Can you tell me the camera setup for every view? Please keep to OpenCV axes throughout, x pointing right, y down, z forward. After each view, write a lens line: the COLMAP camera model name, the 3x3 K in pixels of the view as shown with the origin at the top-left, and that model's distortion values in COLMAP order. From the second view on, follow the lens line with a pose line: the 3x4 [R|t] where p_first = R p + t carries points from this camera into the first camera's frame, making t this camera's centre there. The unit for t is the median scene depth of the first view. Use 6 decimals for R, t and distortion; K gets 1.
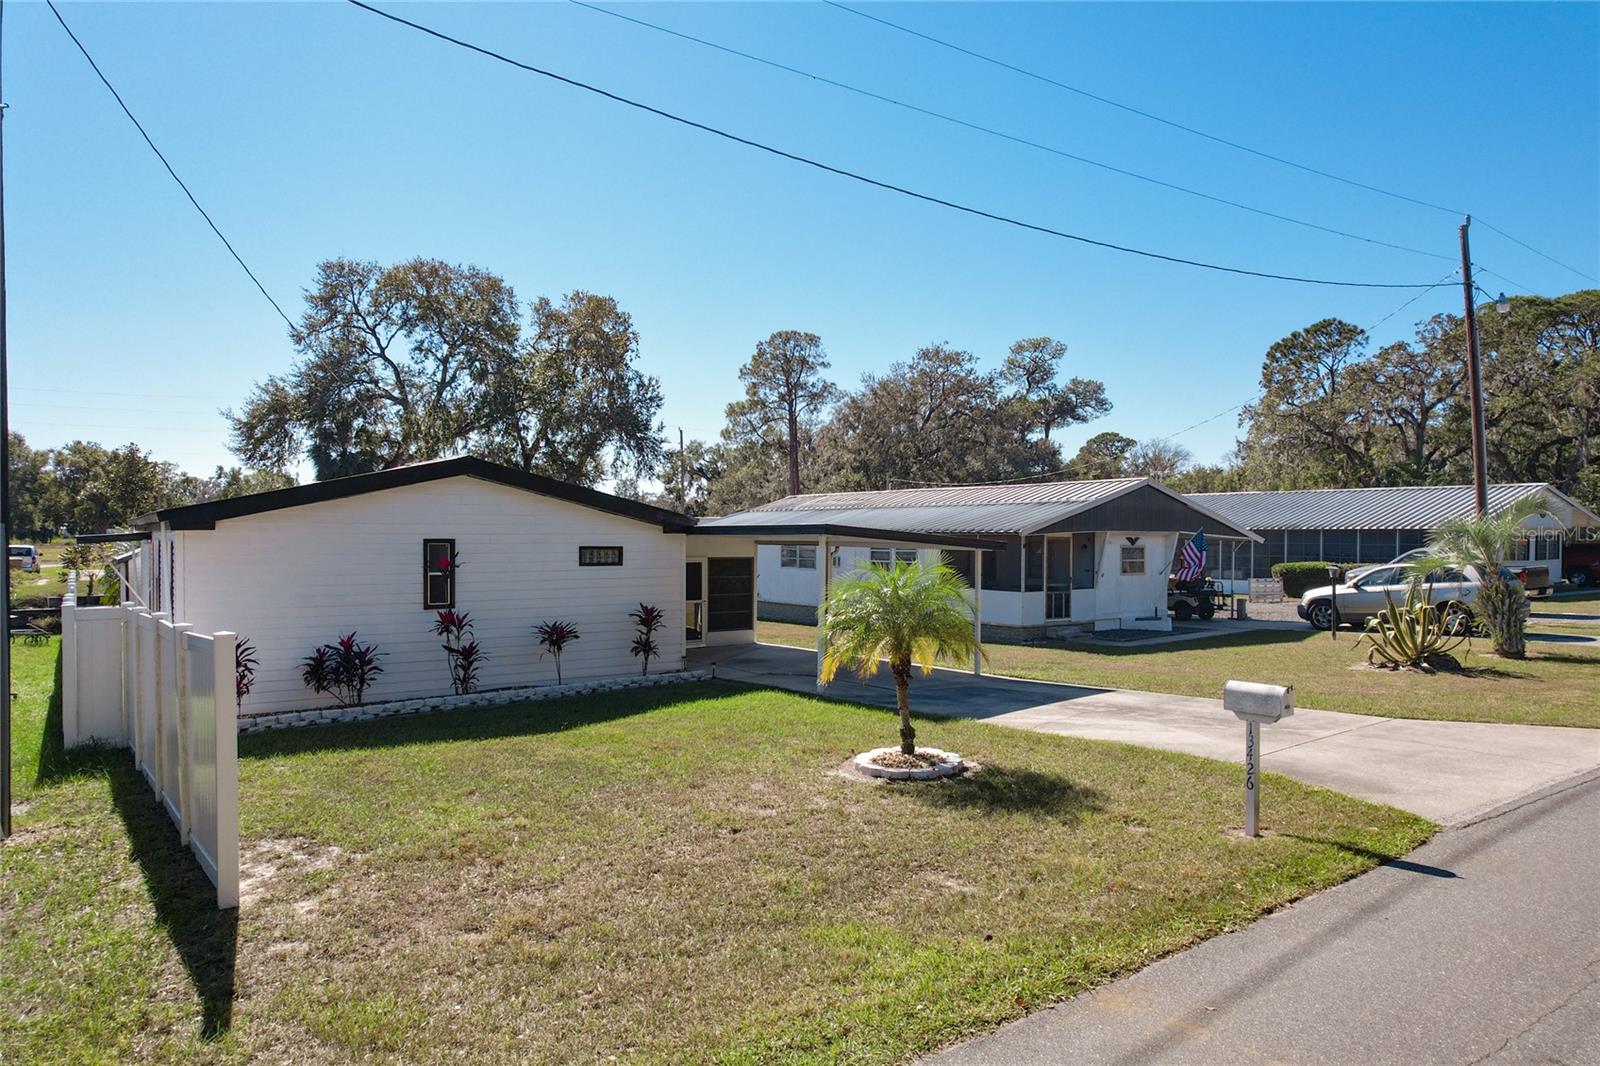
lens RADIAL K [[1042.5, 0, 784.3], [0, 1042.5, 540.6], [0, 0, 1]] dist [-0.069582, 0.069385]
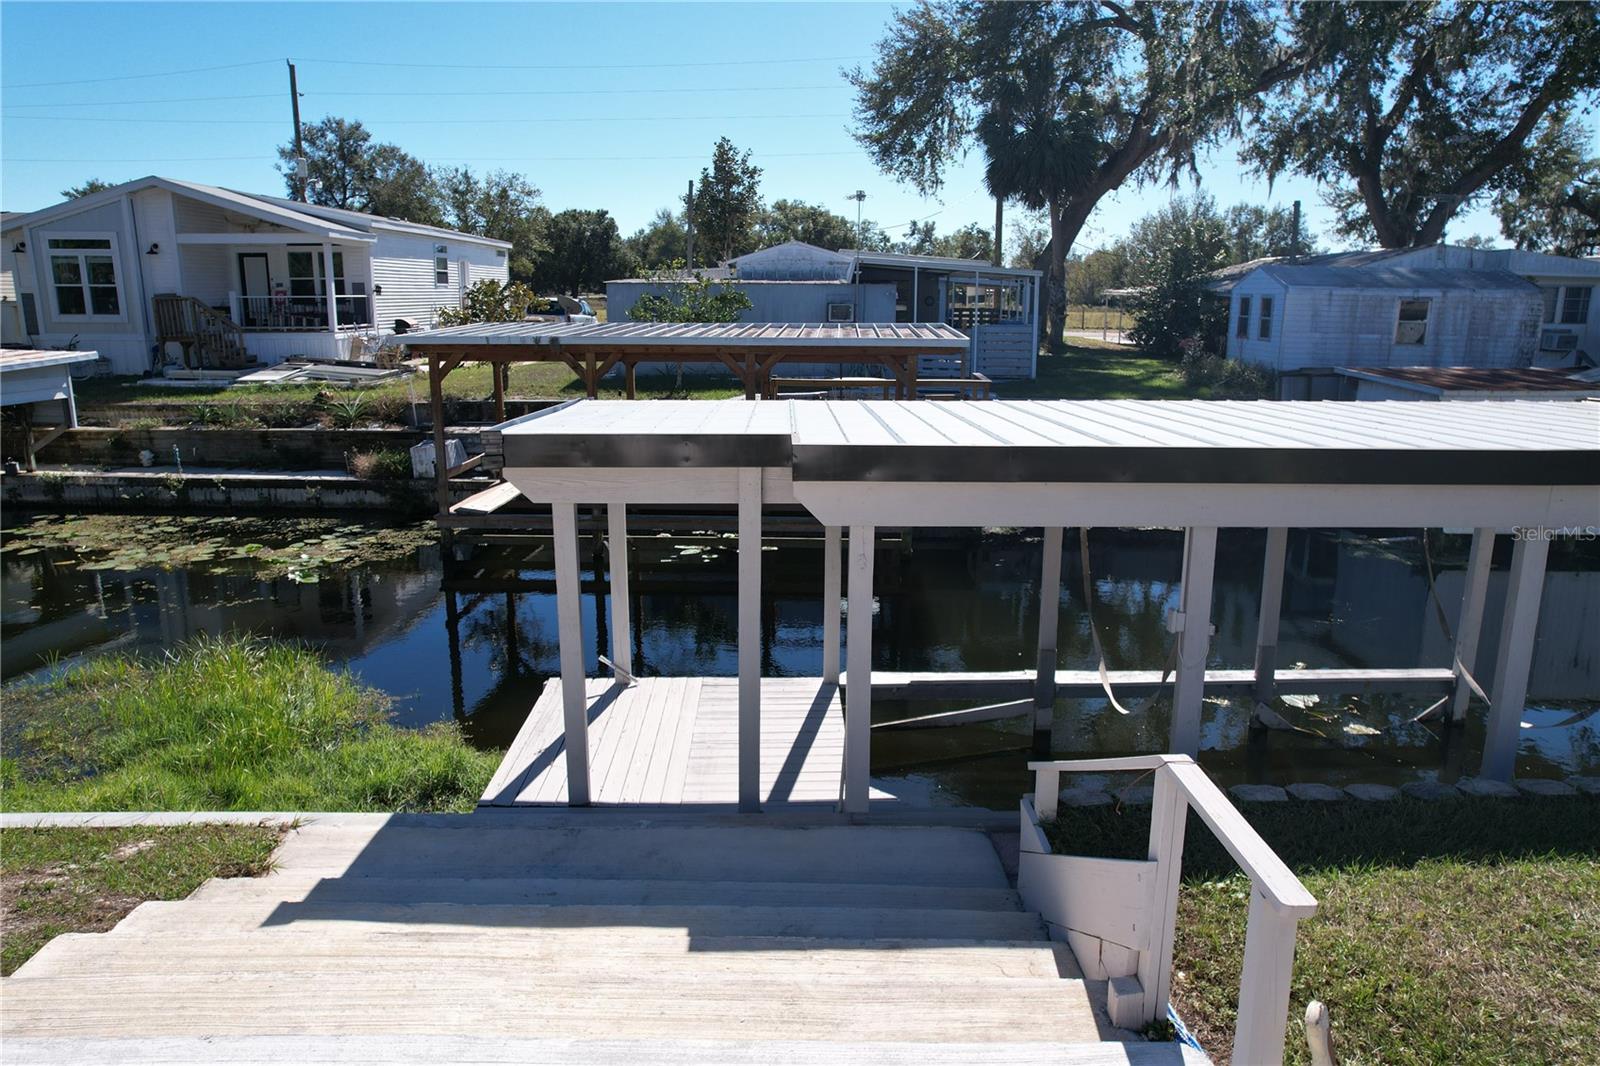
lens RADIAL K [[1039.5, 0, 786.3], [0, 1039.5, 509.7], [0, 0, 1]] dist [-0.070420, 0.070799]
pose [[0.801686, 0.119342, -0.585710, -0.186337], [-0.004778, 0.981115, 0.193367, 0.007198], [0.597726, -0.152221, 0.787117, 0.448535]]
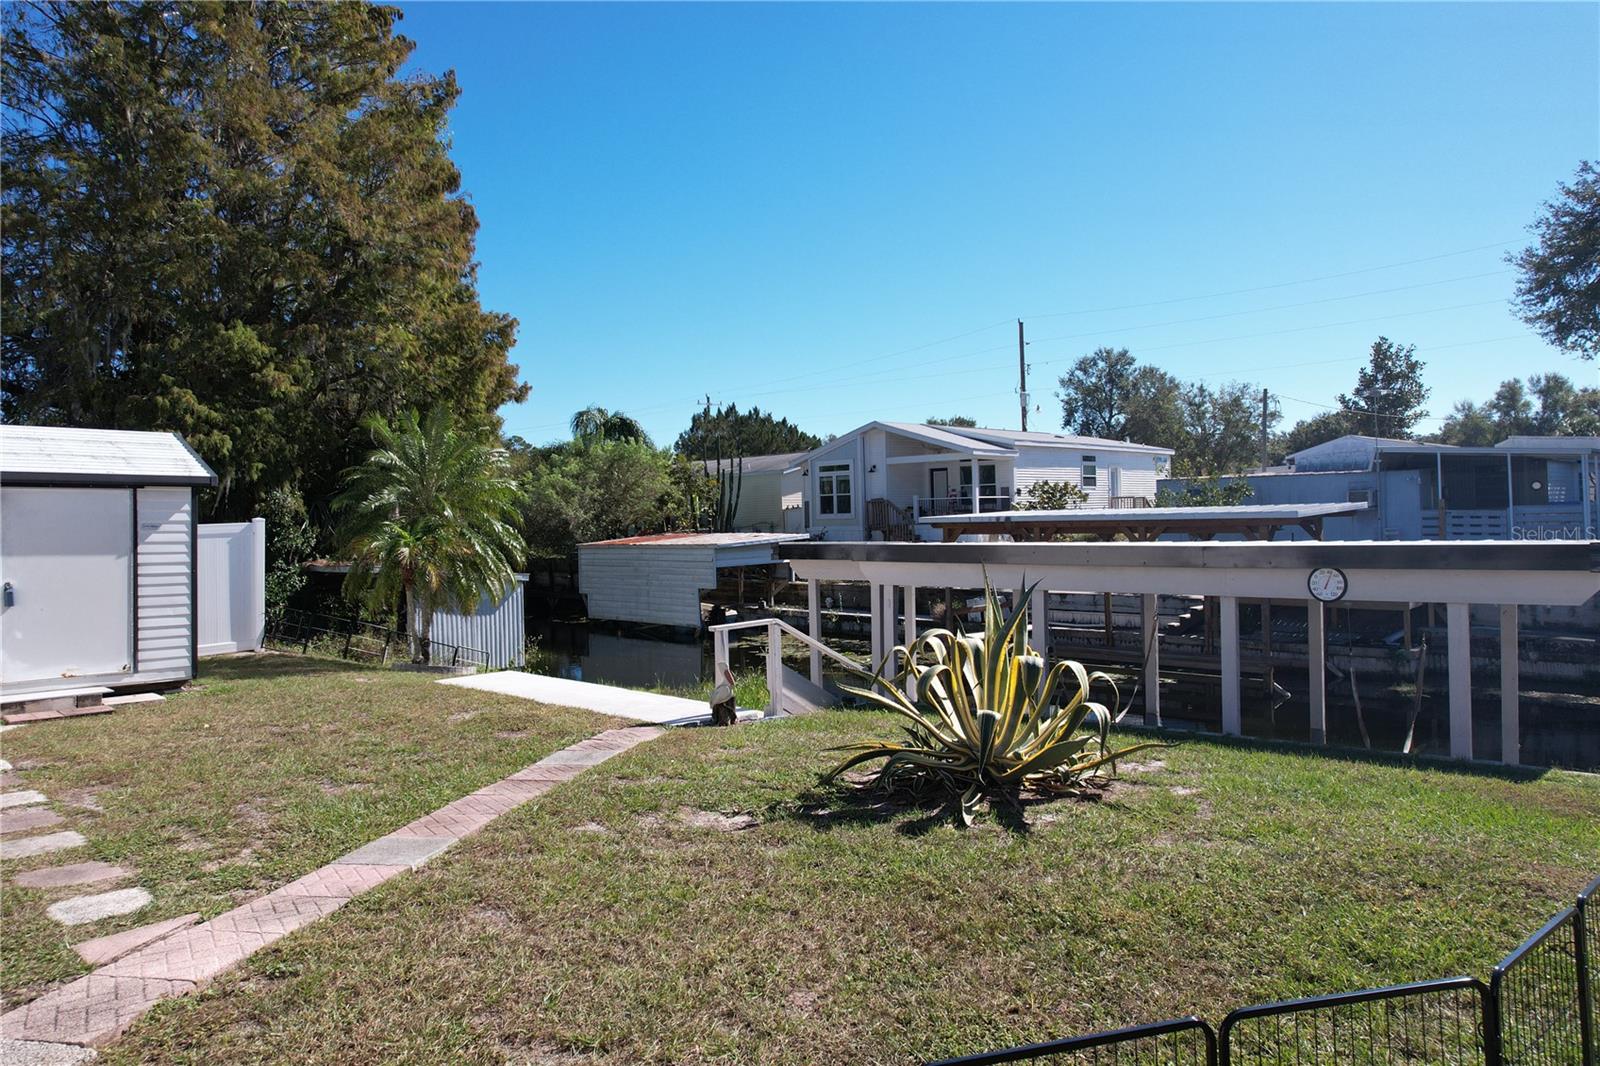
lens RADIAL K [[1042.5, 0, 784.3], [0, 1042.5, 540.6], [0, 0, 1]] dist [-0.069582, 0.069385]
pose [[0.185851, 0.016915, -0.982432, -0.056443], [0.017063, 0.999645, 0.020439, 0.013553], [0.982430, -0.020562, 0.185496, 0.468631]]
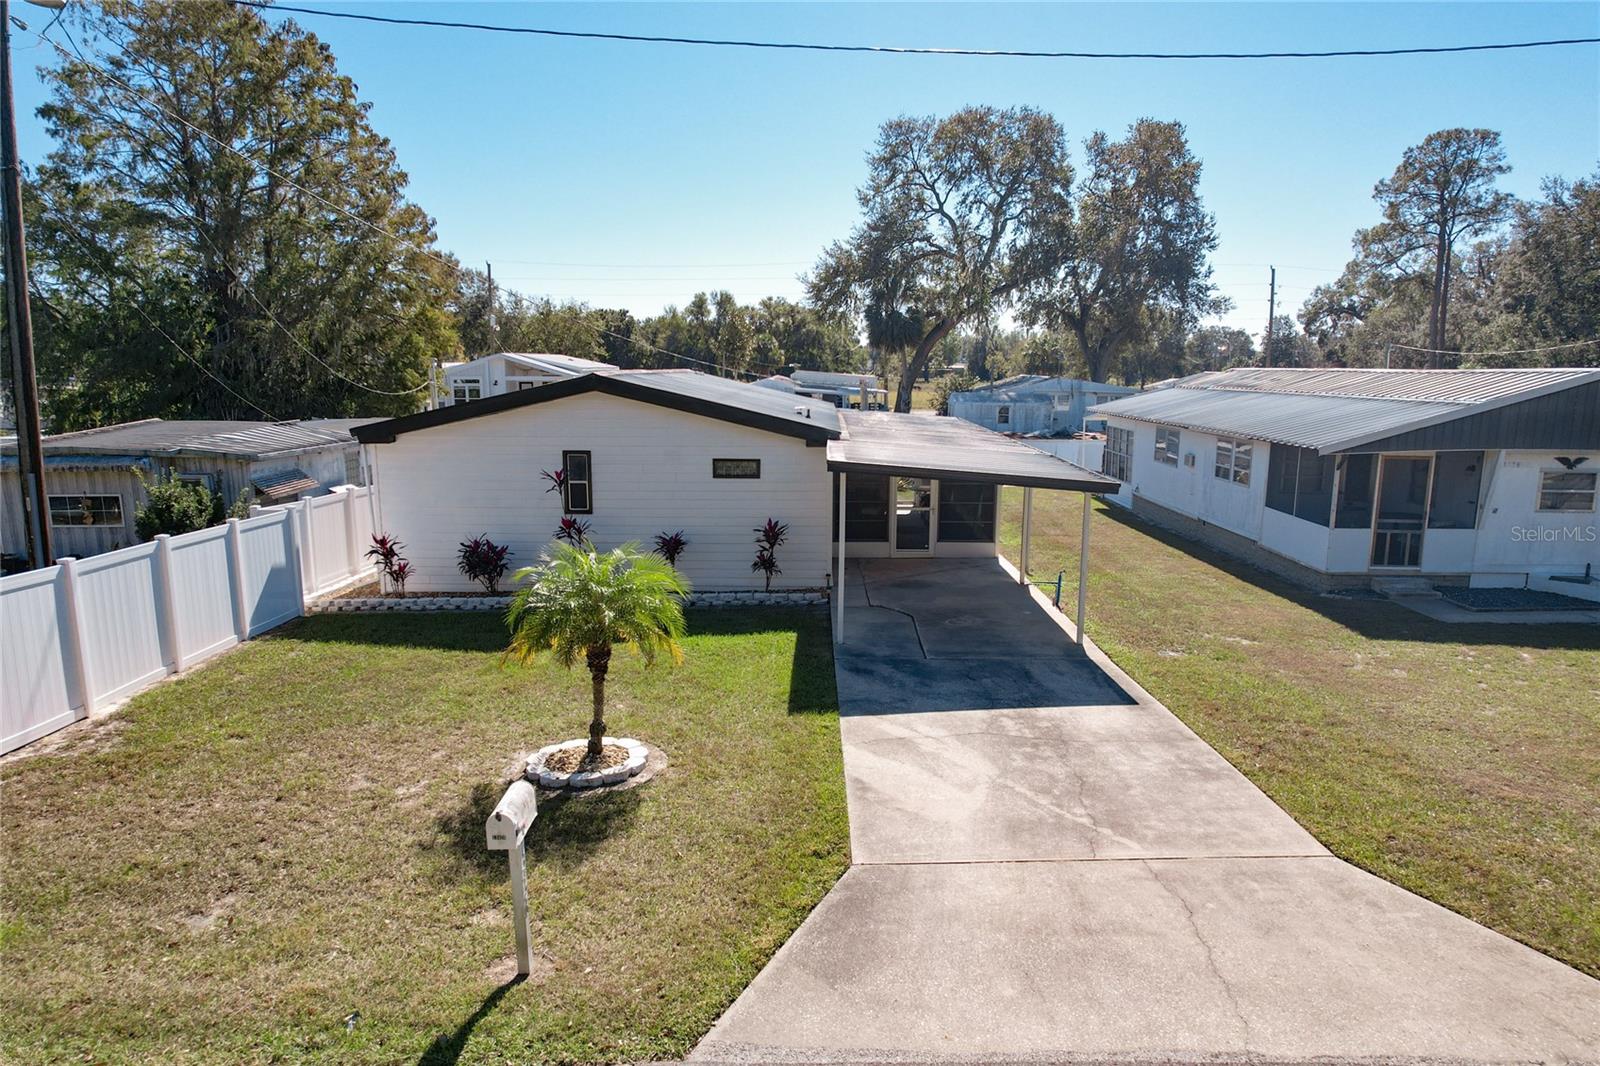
lens RADIAL K [[1042.5, 0, 784.3], [0, 1042.5, 540.6], [0, 0, 1]] dist [-0.069582, 0.069385]
pose [[0.807947, 0.097619, -0.581112, 0.114590], [-0.005388, 0.987365, 0.158372, -0.019285], [0.589230, -0.124825, 0.798265, 0.055190]]
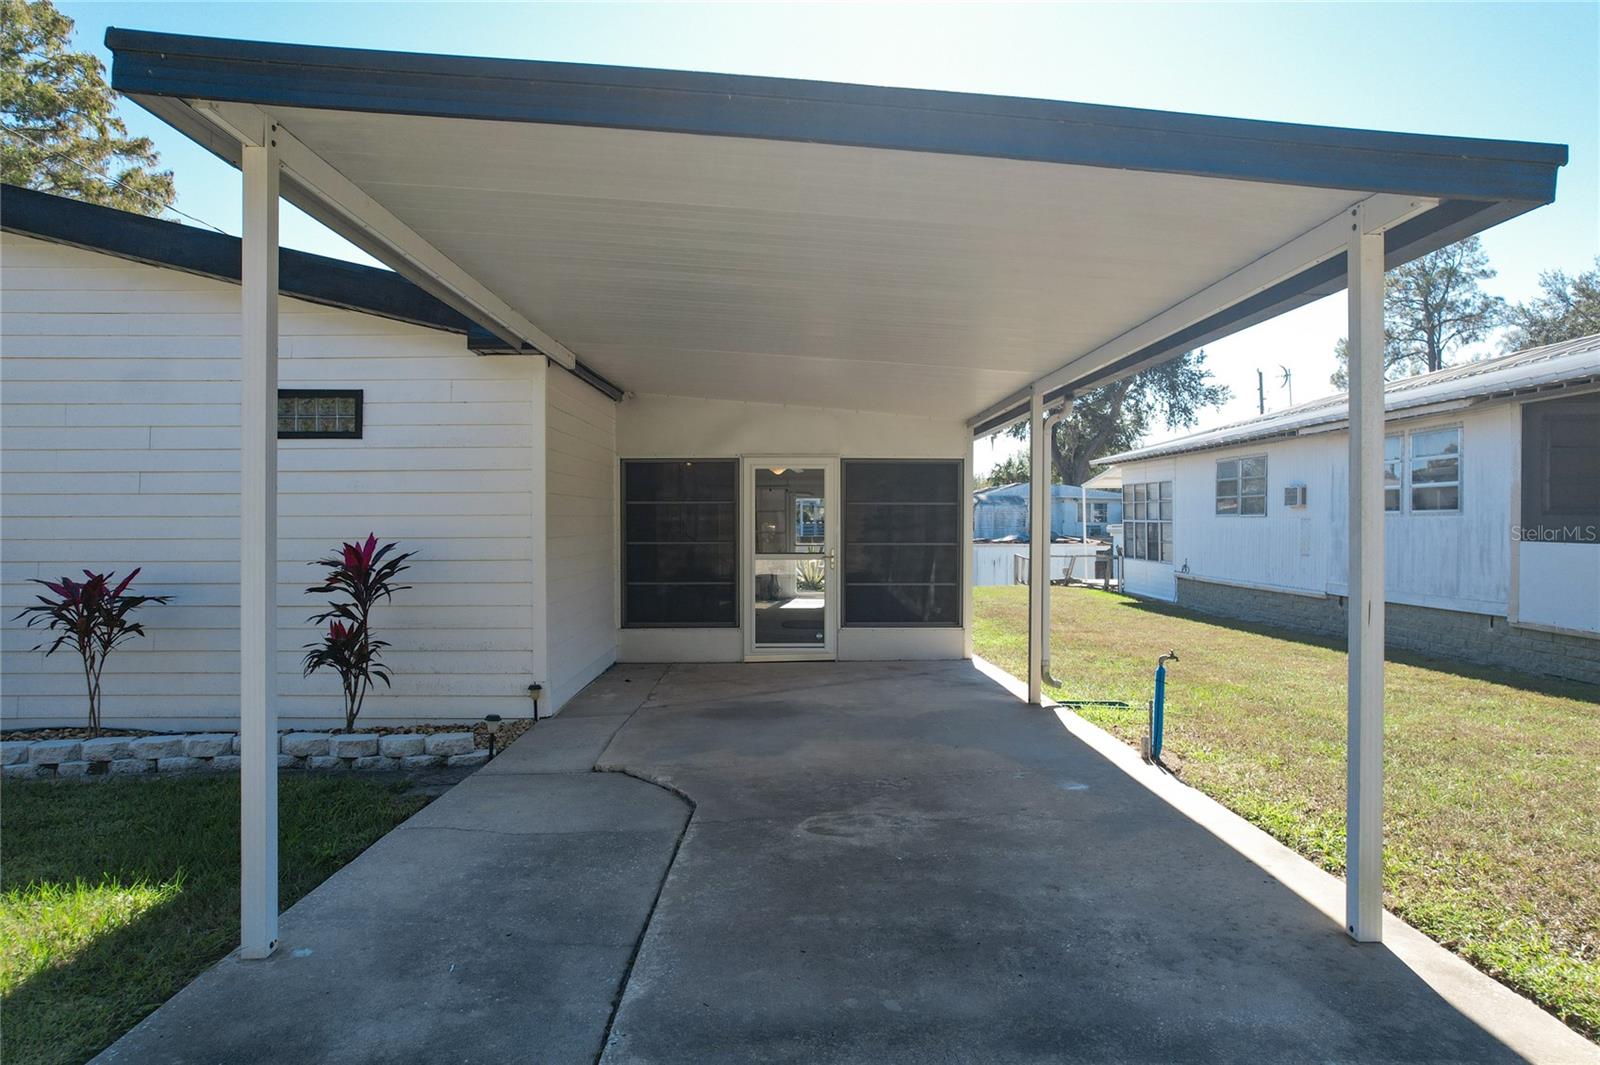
lens RADIAL K [[1046.4, 0, 800.0], [0, 1046.4, 532.5], [0, 0, 1]] dist [-0.069079, 0.065635]
pose [[0.835426, 0.005192, -0.549578, 0.049819], [-0.002887, 0.999983, 0.005059, 0.014522], [0.549595, -0.002640, 0.835427, 0.197462]]
